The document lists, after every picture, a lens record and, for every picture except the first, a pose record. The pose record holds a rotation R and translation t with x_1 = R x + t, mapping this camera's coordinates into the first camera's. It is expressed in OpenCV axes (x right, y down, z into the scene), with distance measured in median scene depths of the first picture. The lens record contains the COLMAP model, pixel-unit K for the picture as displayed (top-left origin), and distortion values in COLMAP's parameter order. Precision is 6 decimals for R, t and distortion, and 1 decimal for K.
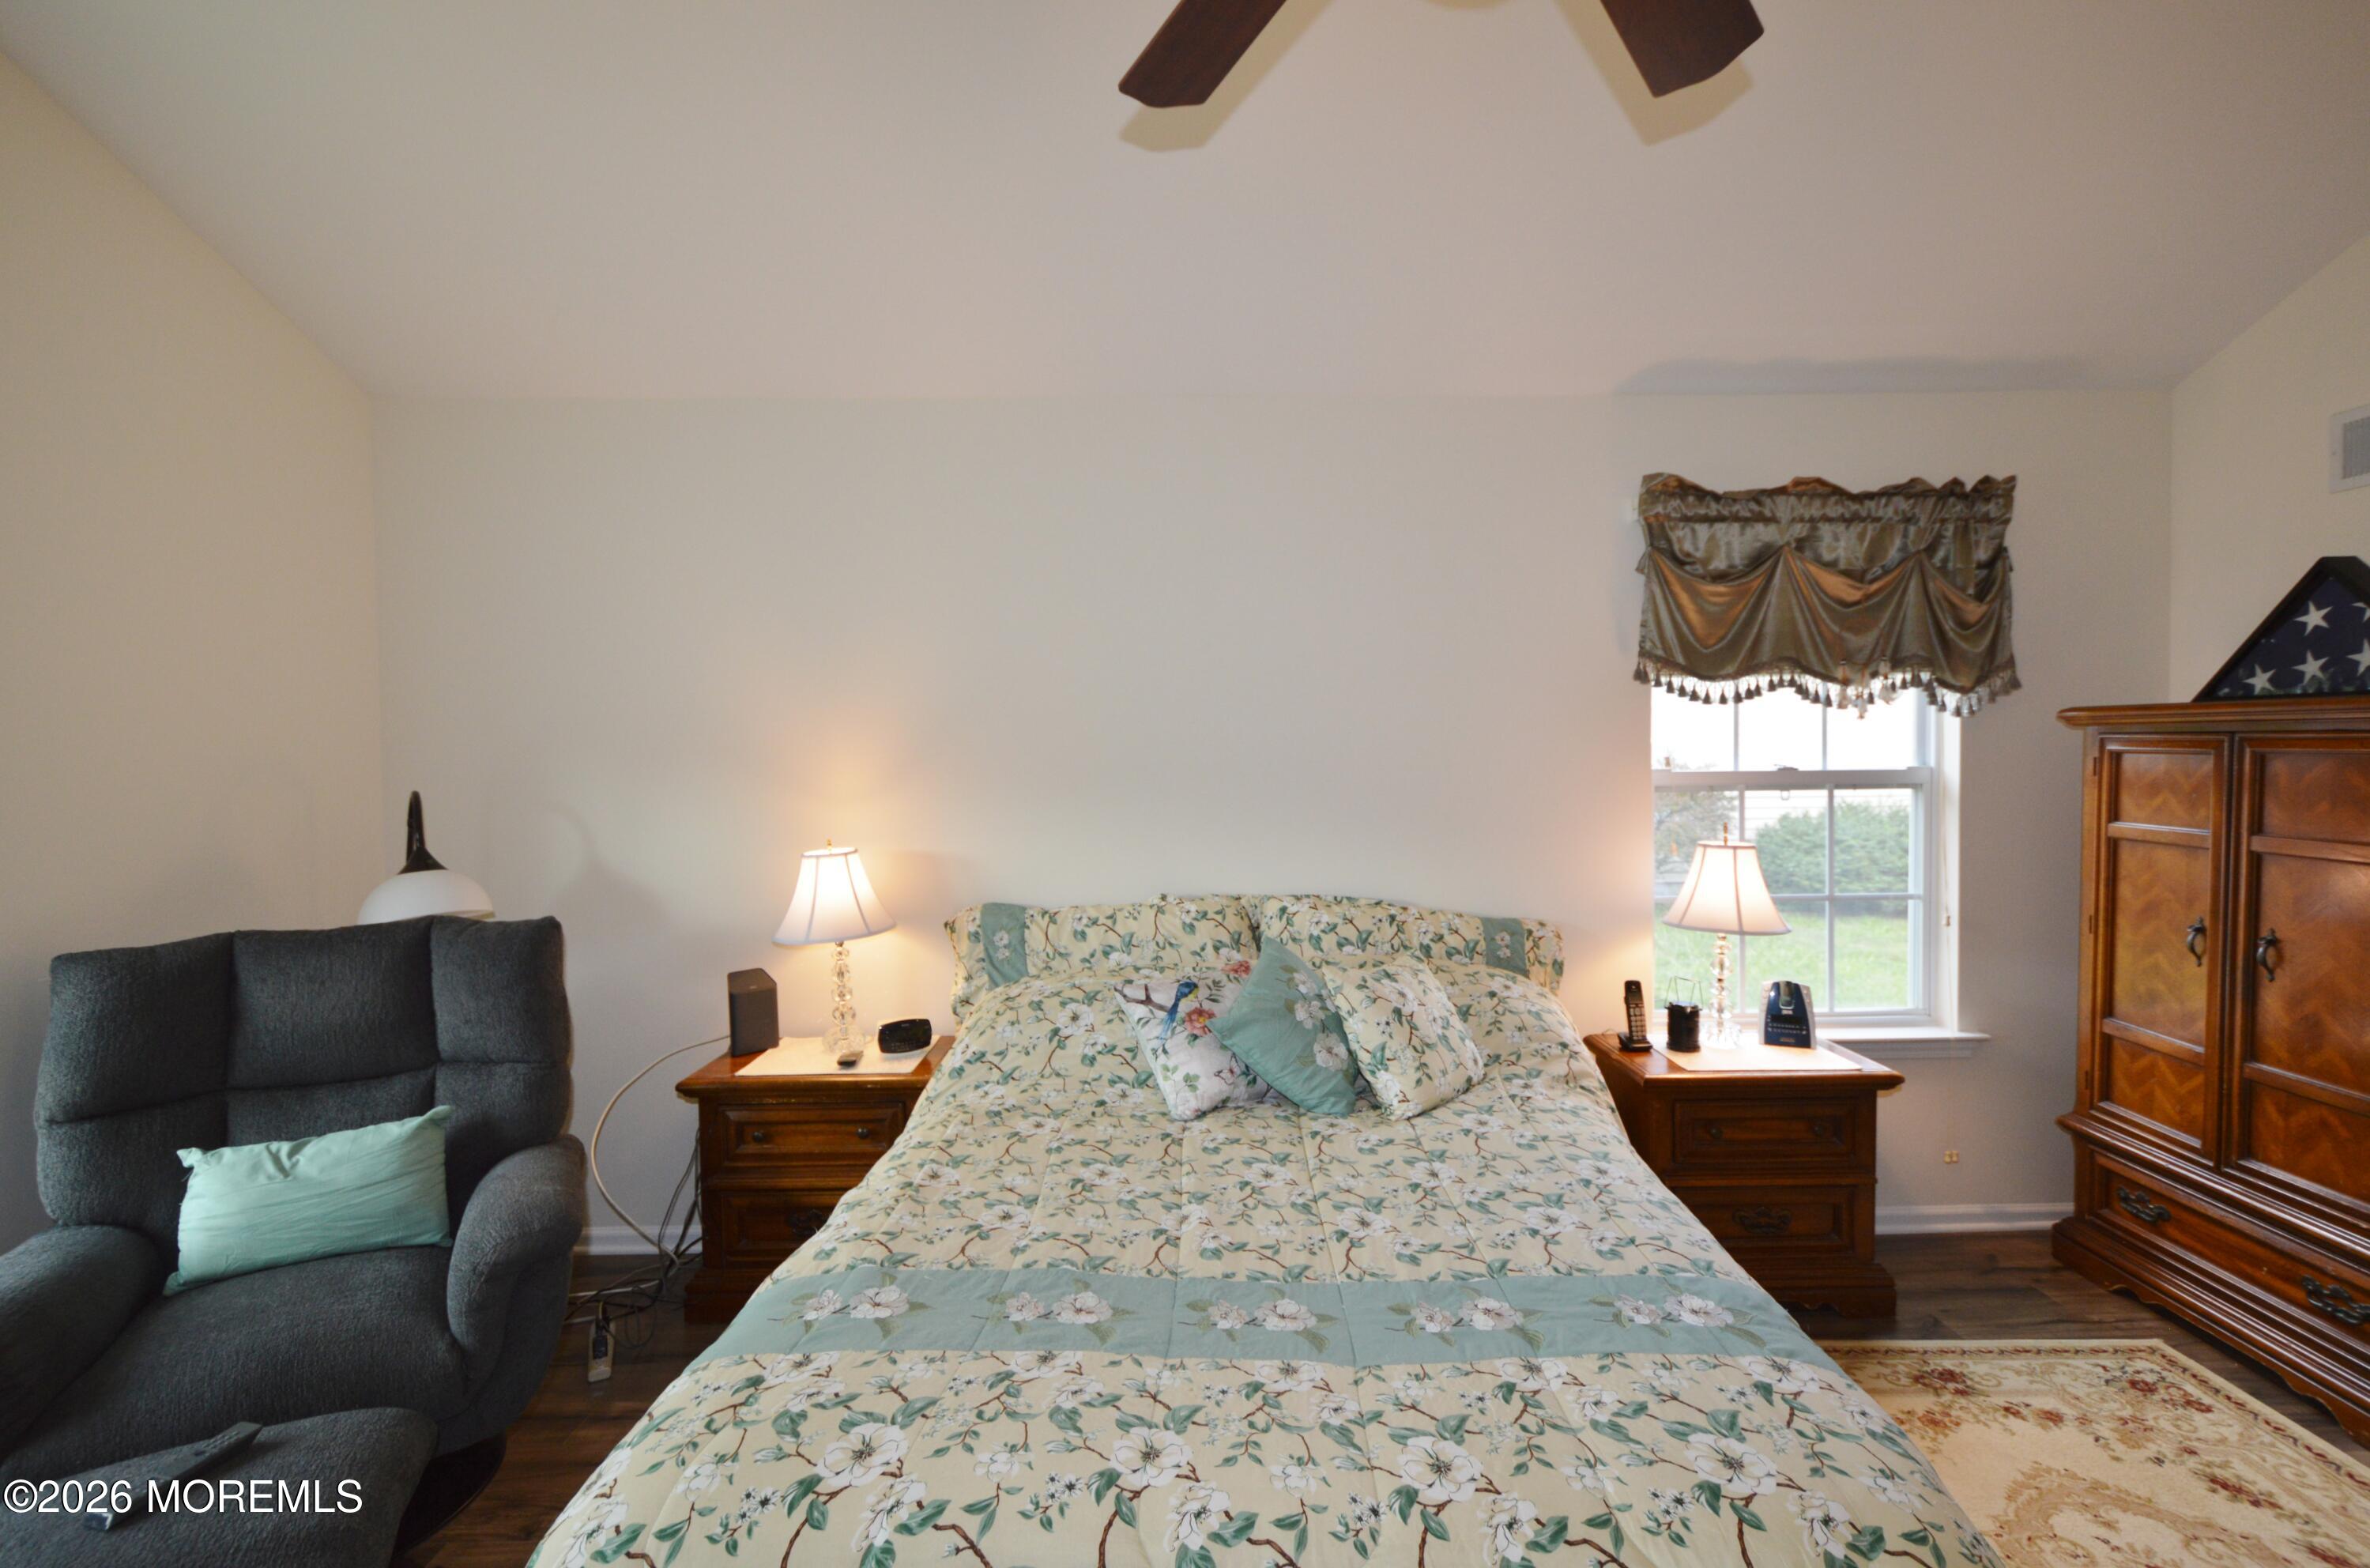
lens RADIAL K [[1045.7, 0, 1202.6], [0, 1045.7, 769.4], [0, 0, 1]] dist [0.010845, -0.008748]
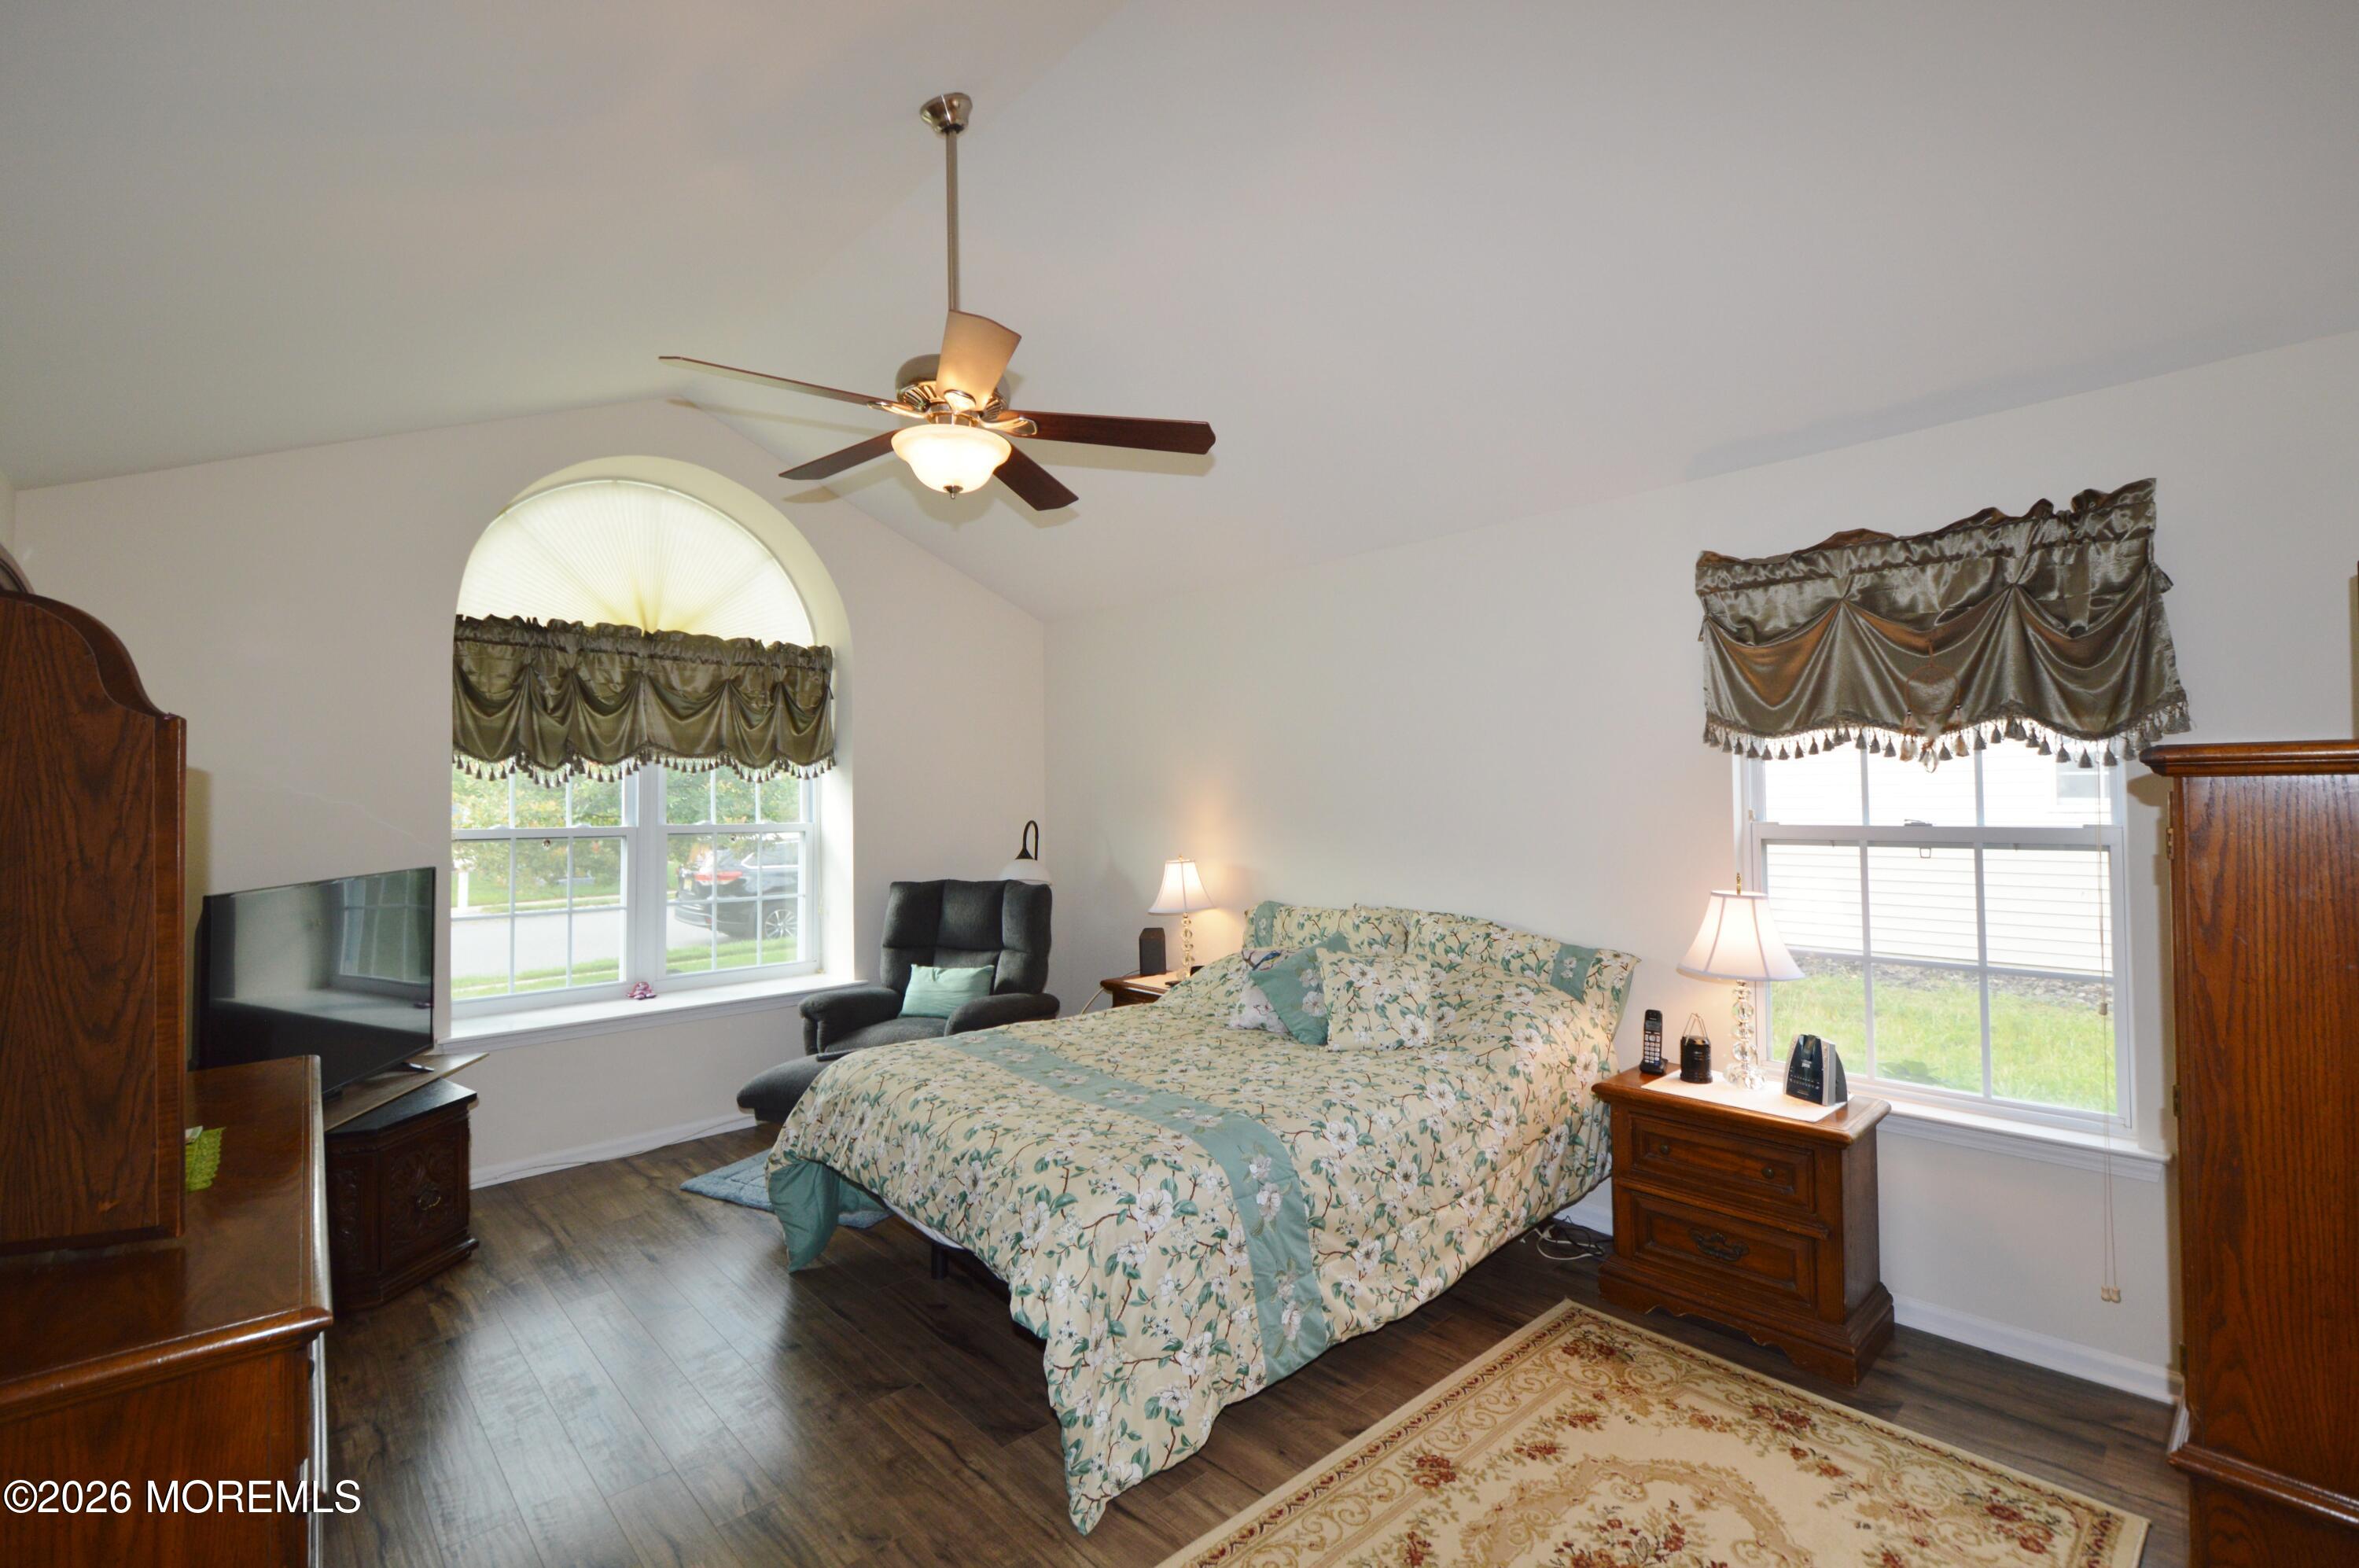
lens RADIAL K [[1040.8, 0, 1197.0], [0, 1040.8, 769.5], [0, 0, 1]] dist [0.010845, -0.008748]
pose [[0.674265, -0.016961, -0.738294, 0.883170], [-0.012227, 0.999343, -0.034126, -0.011264], [0.738388, 0.032037, 0.673615, -0.113521]]
